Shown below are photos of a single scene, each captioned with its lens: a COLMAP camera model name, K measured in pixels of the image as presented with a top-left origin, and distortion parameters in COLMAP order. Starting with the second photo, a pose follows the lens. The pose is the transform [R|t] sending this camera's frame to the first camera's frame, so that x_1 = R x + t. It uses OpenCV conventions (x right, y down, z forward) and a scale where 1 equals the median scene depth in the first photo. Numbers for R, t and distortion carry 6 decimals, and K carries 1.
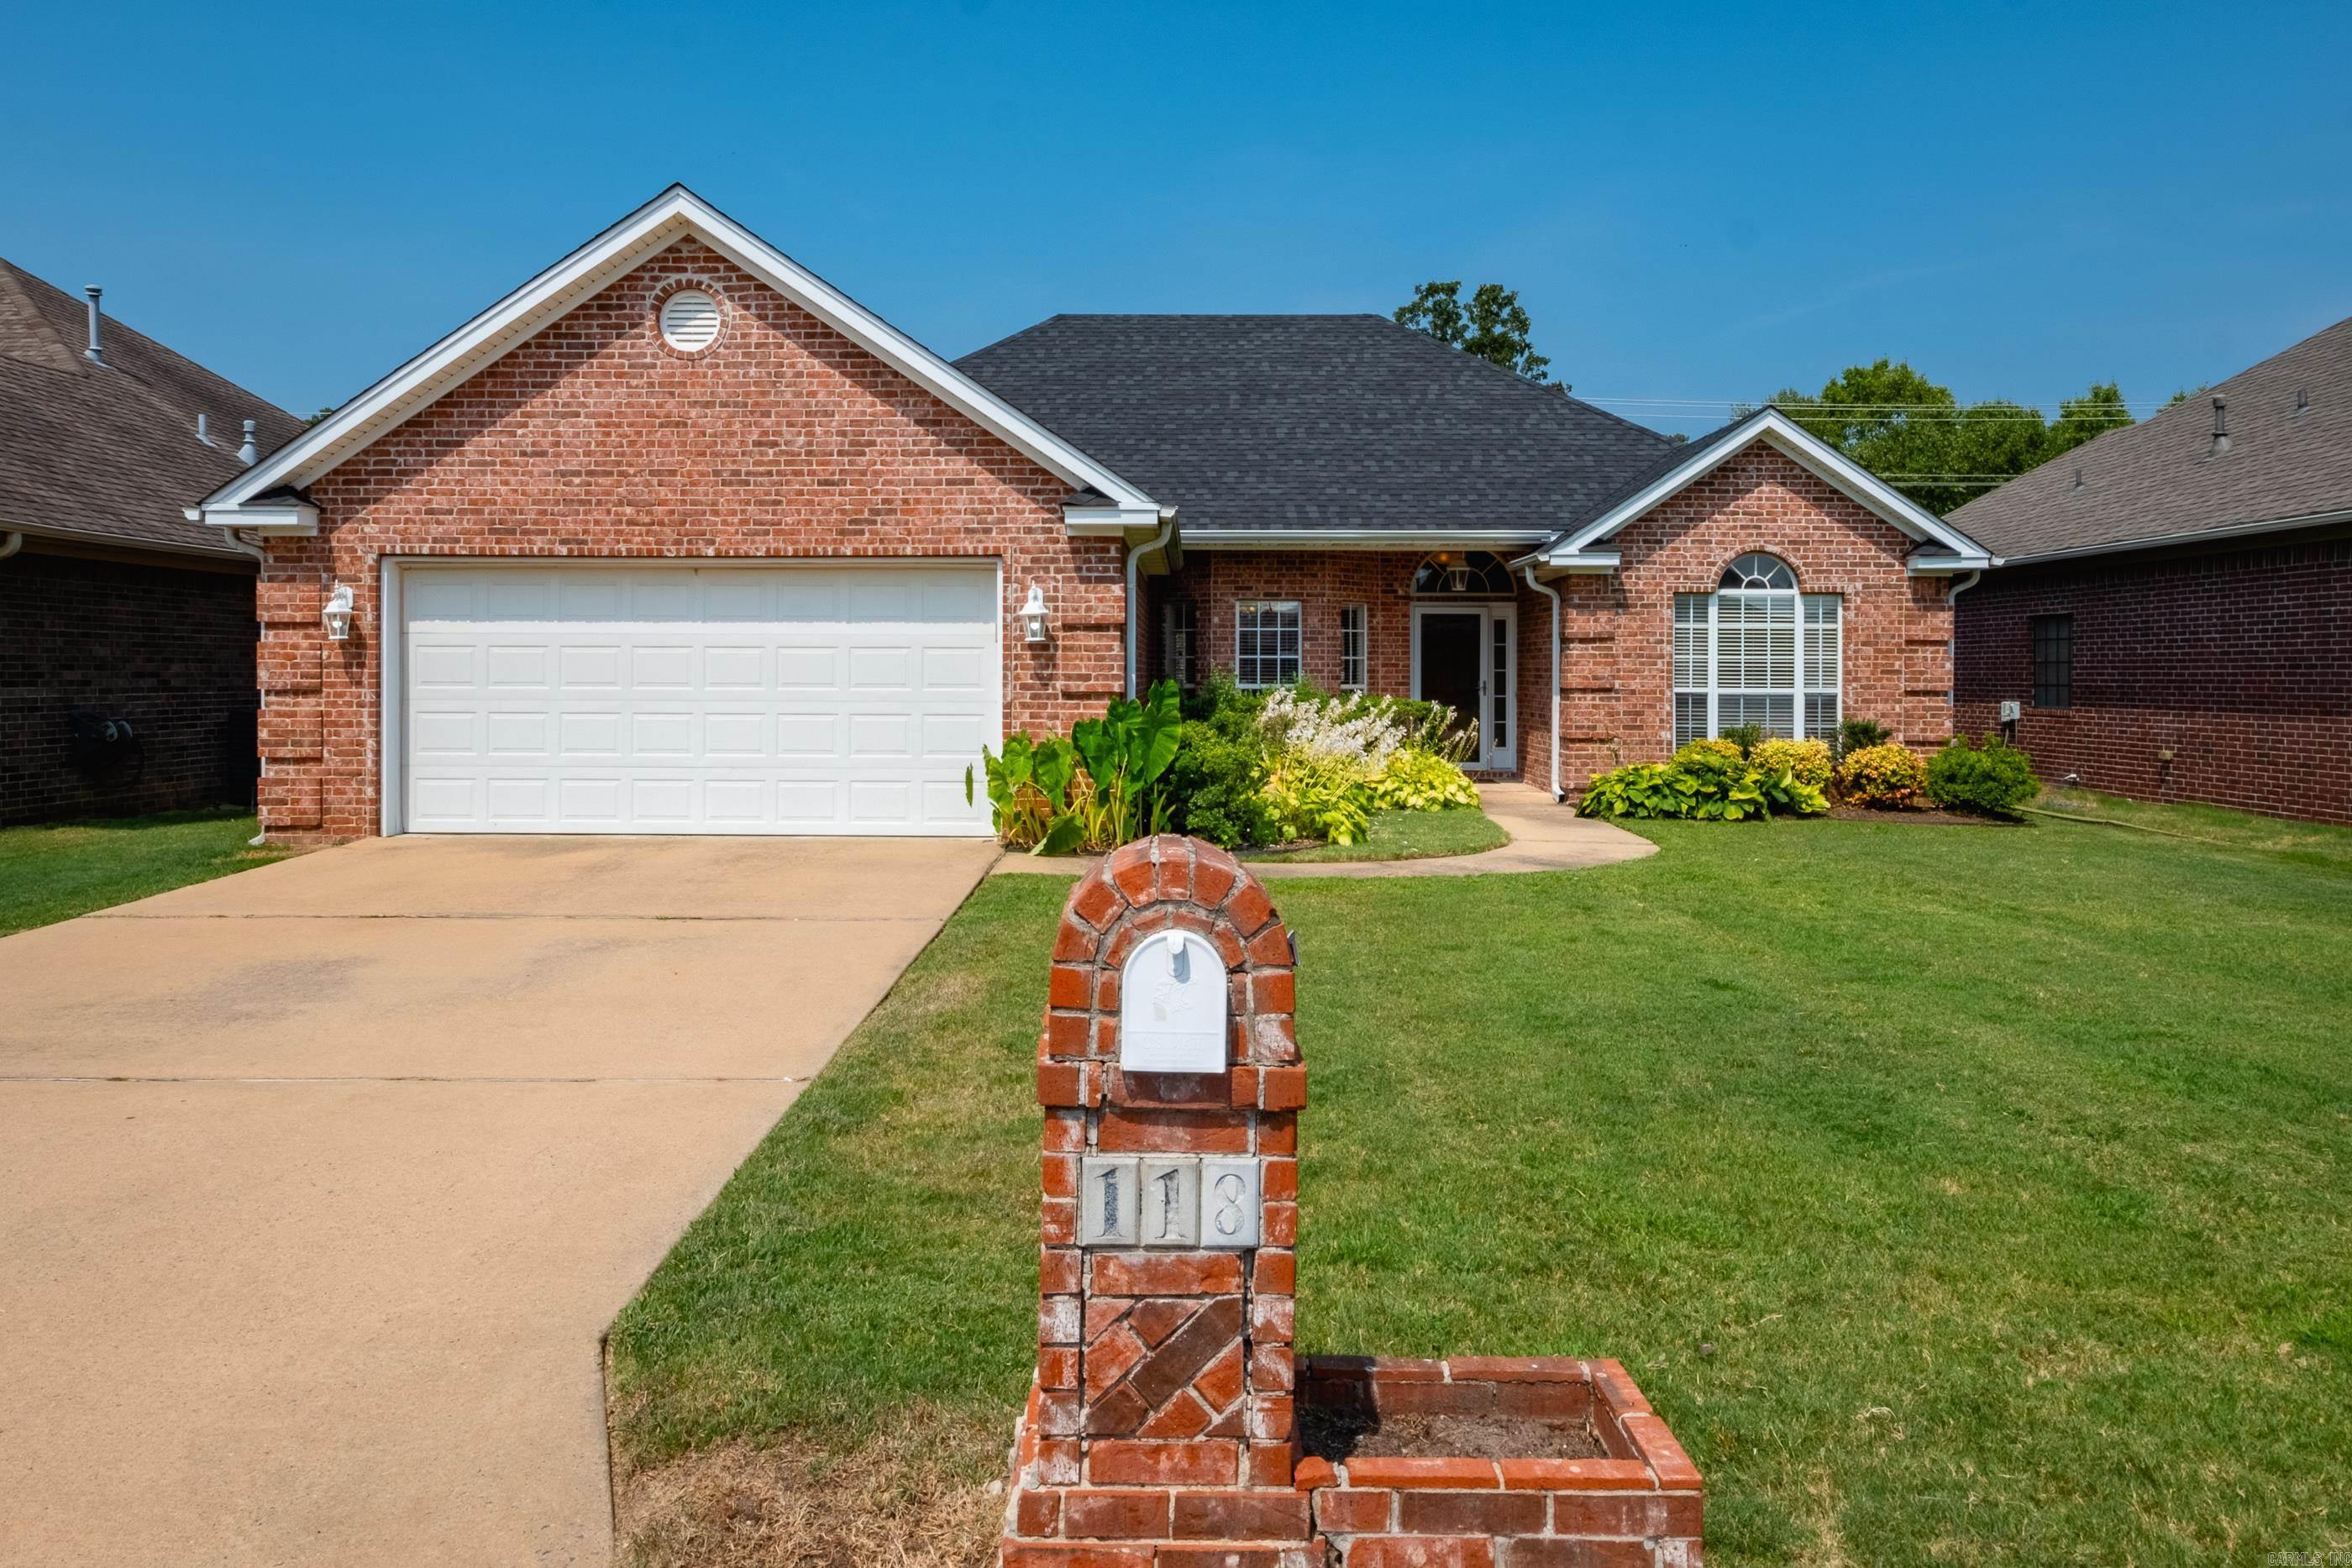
lens RADIAL K [[1611.6, 0, 1229.9], [0, 1611.6, 677.9], [0, 0, 1]] dist [-0.003513, 0.000591]
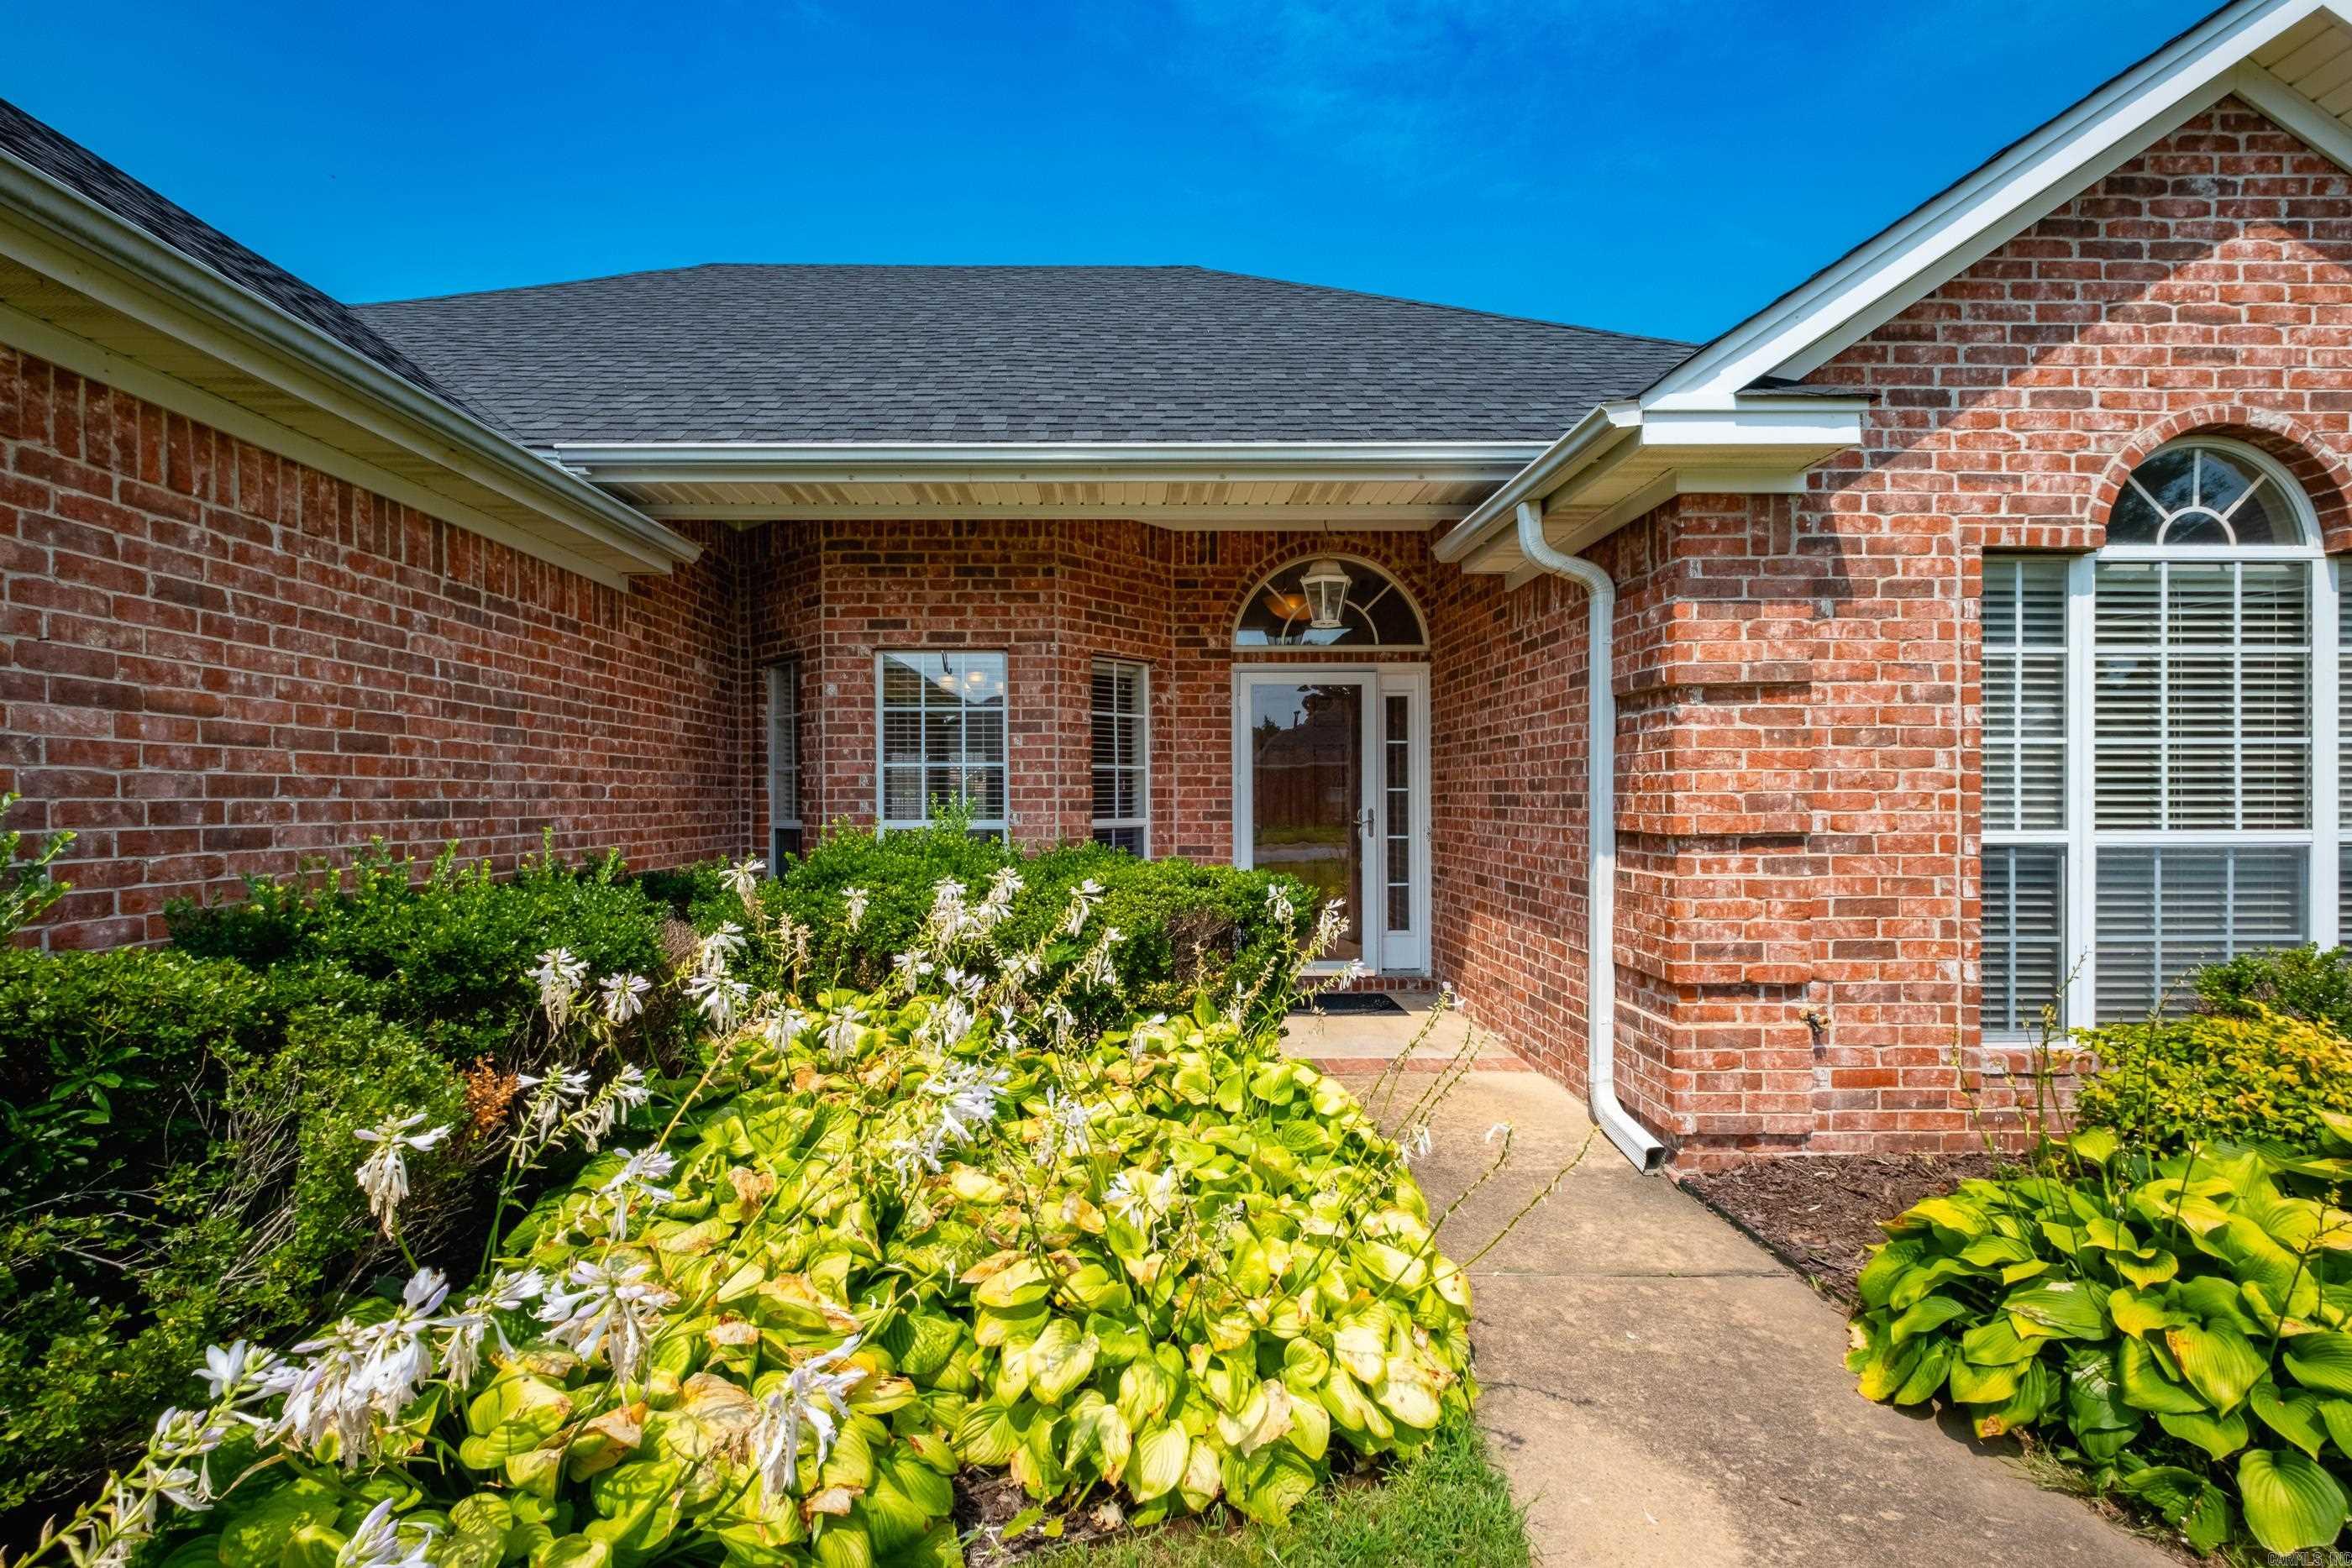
lens RADIAL K [[1090.5, 0, 1163.7], [0, 1090.5, 808.3], [0, 0, 1]] dist [-0.002056, -0.000513]
pose [[0.999727, -0.007964, 0.021981, 0.106792], [0.007835, 0.999952, 0.005946, -0.001478], [-0.022028, -0.005772, 0.999741, 0.839876]]
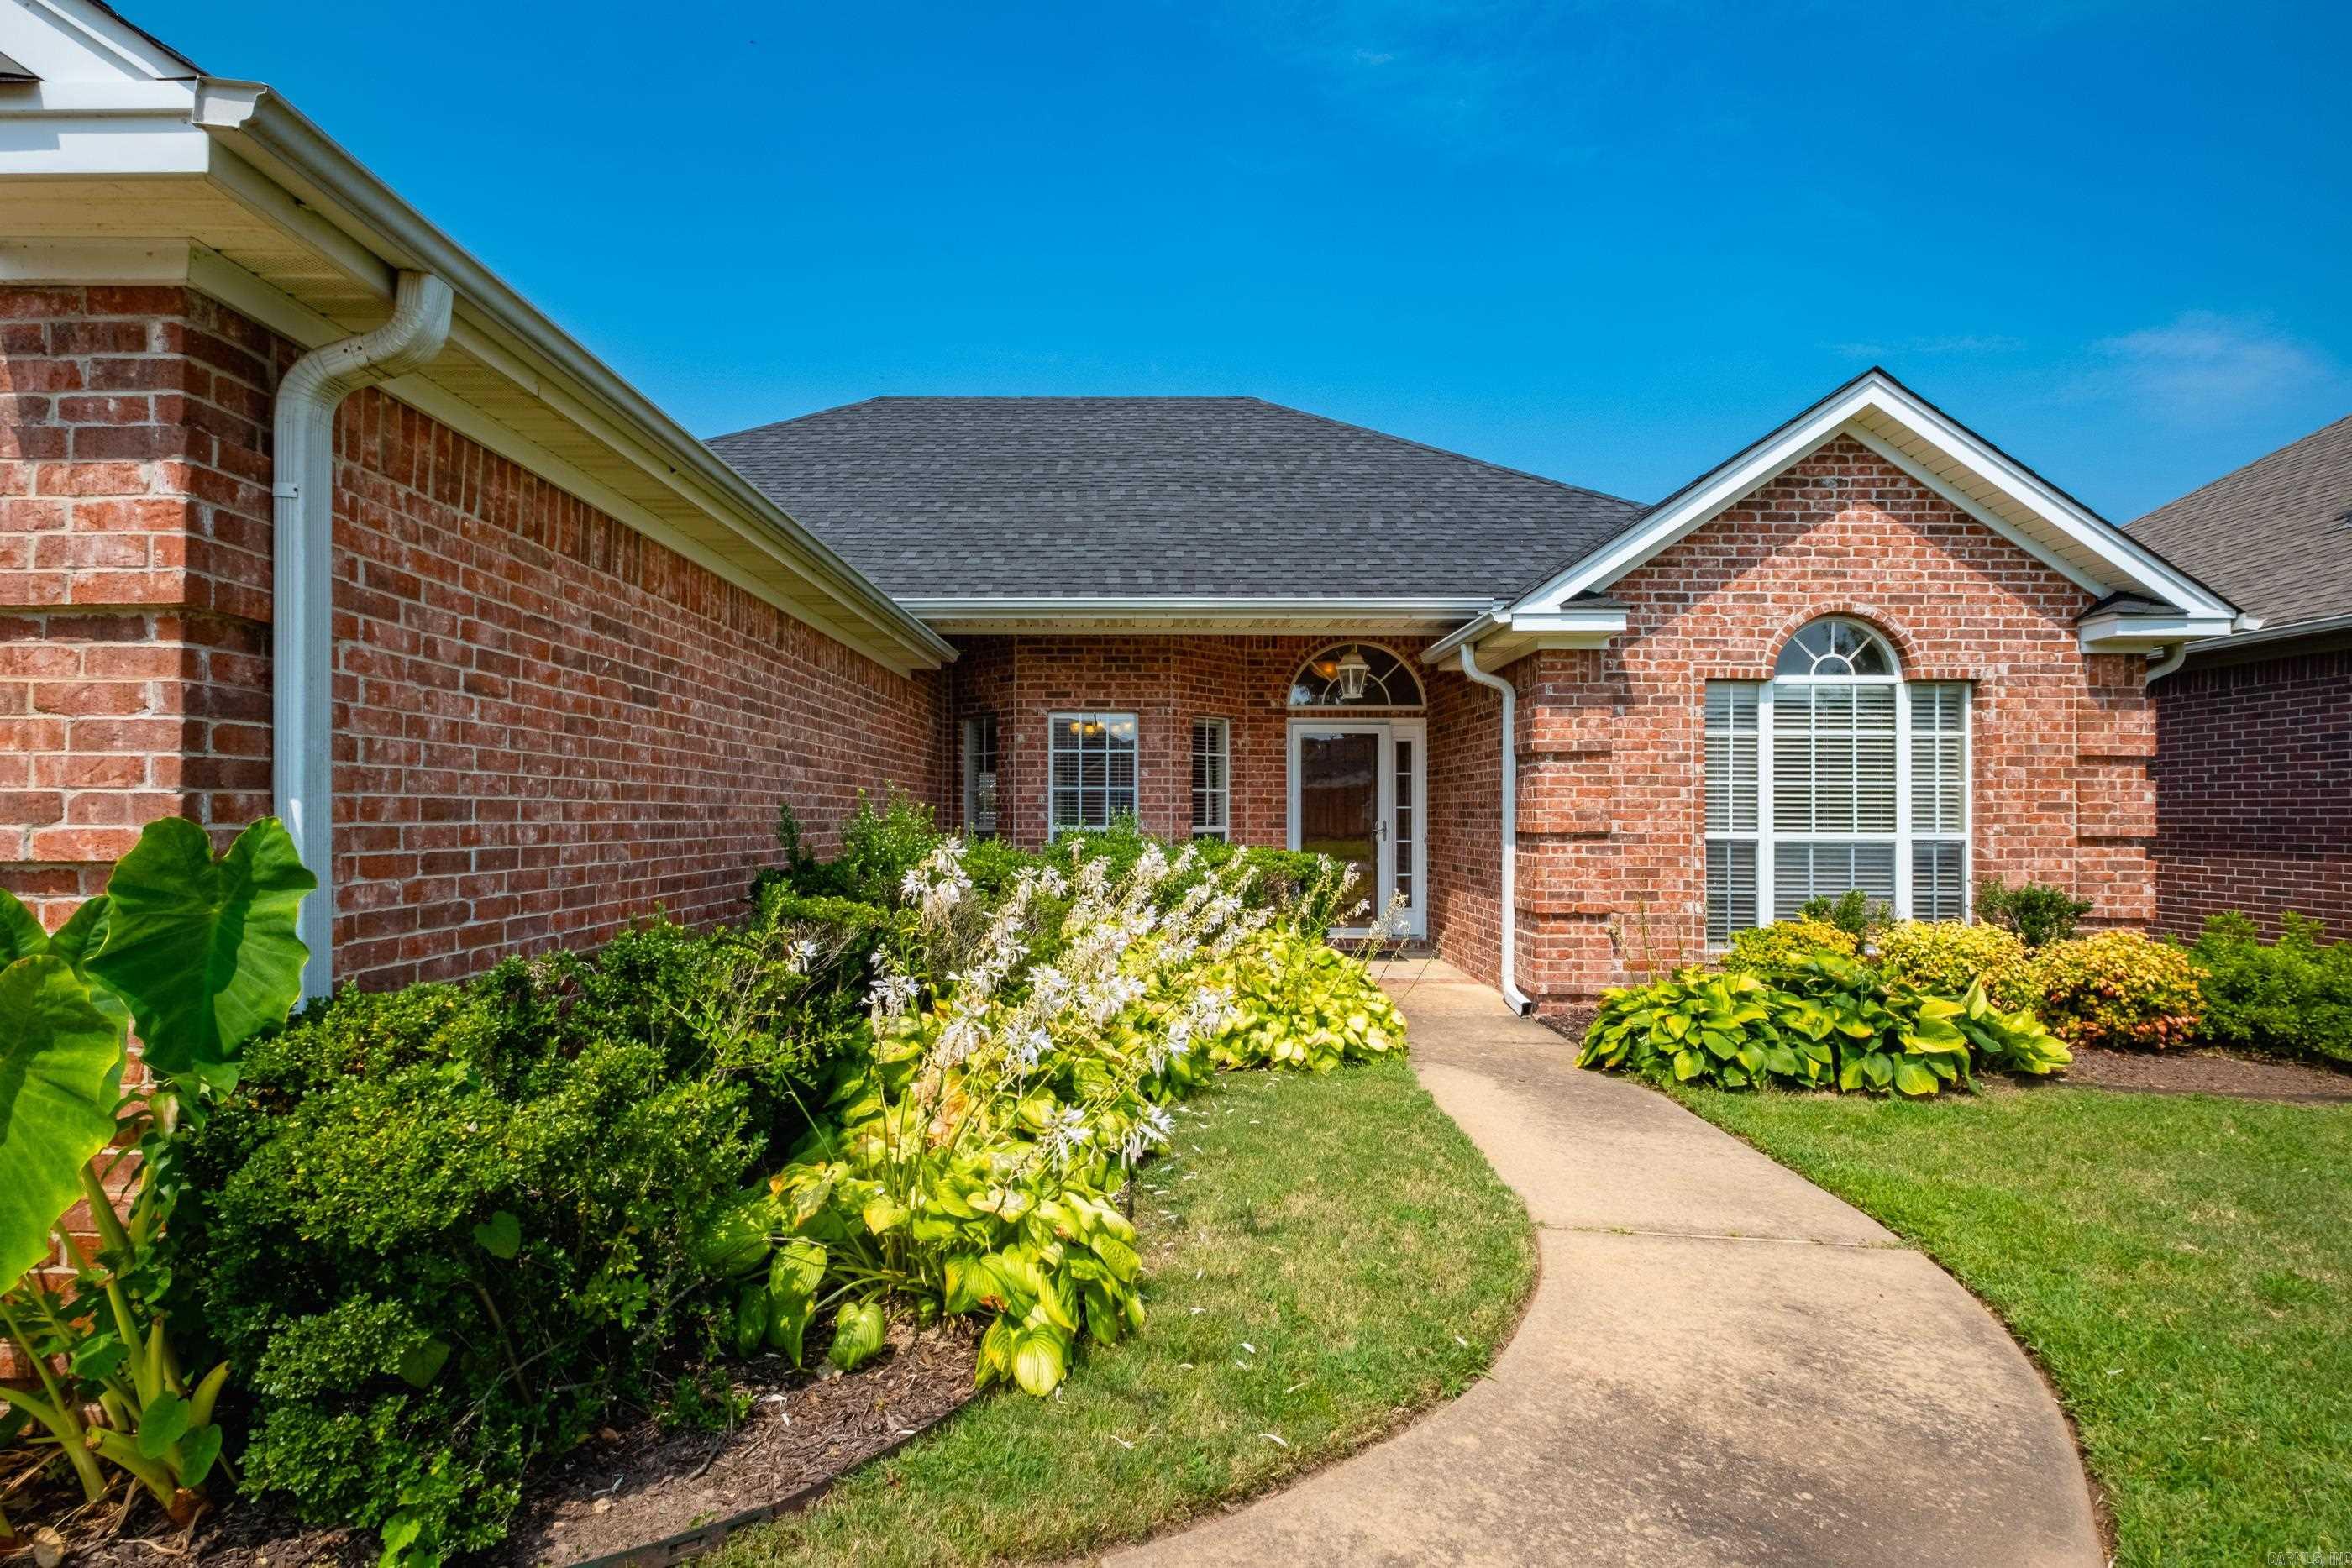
lens RADIAL K [[1141.9, 0, 1165.9], [0, 1141.9, 810.6], [0, 0, 1]] dist [-0.001135, -0.000911]
pose [[1.000000, -0.000381, 0.000245, 0.071991], [0.000382, 0.999973, -0.007387, 0.001081], [-0.000242, 0.007387, 0.999973, 0.605433]]
